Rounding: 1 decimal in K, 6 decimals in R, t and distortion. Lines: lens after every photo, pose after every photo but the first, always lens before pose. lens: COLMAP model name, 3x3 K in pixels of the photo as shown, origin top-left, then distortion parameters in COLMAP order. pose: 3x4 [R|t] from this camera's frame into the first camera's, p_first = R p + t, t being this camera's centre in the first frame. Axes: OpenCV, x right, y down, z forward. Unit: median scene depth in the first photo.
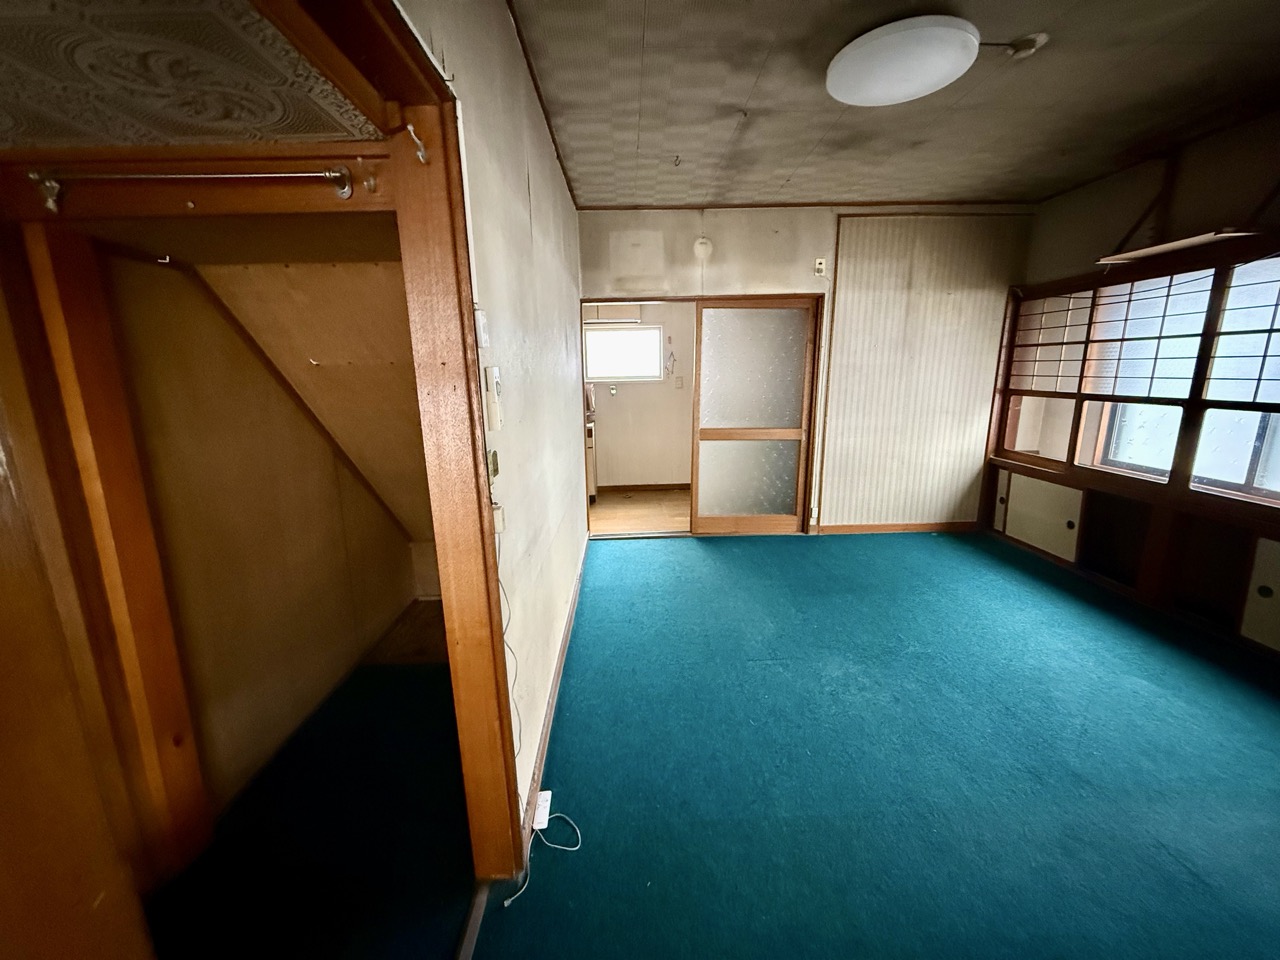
lens RADIAL K [[508.0, 0, 637.6], [0, 508.0, 480.2], [0, 0, 1]] dist [-0.000115, -0.000085]
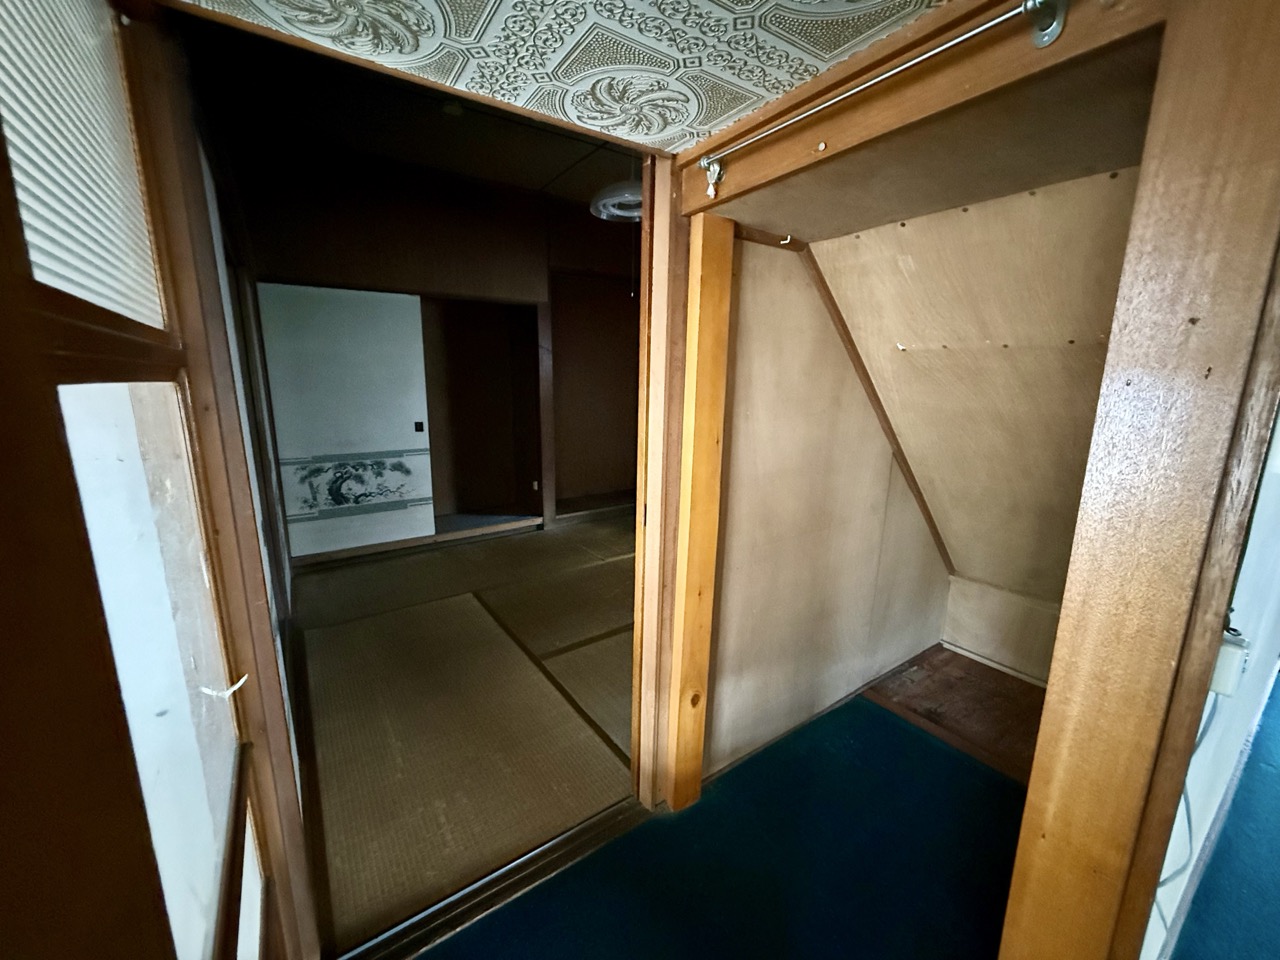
lens RADIAL K [[508.0, 0, 637.6], [0, 508.0, 480.2], [0, 0, 1]] dist [-0.000115, -0.000085]
pose [[0.546003, 0.194166, -0.814972, -0.193915], [-0.194356, 0.975590, 0.102222, -0.024244], [0.814927, 0.102581, 0.570413, 0.250063]]
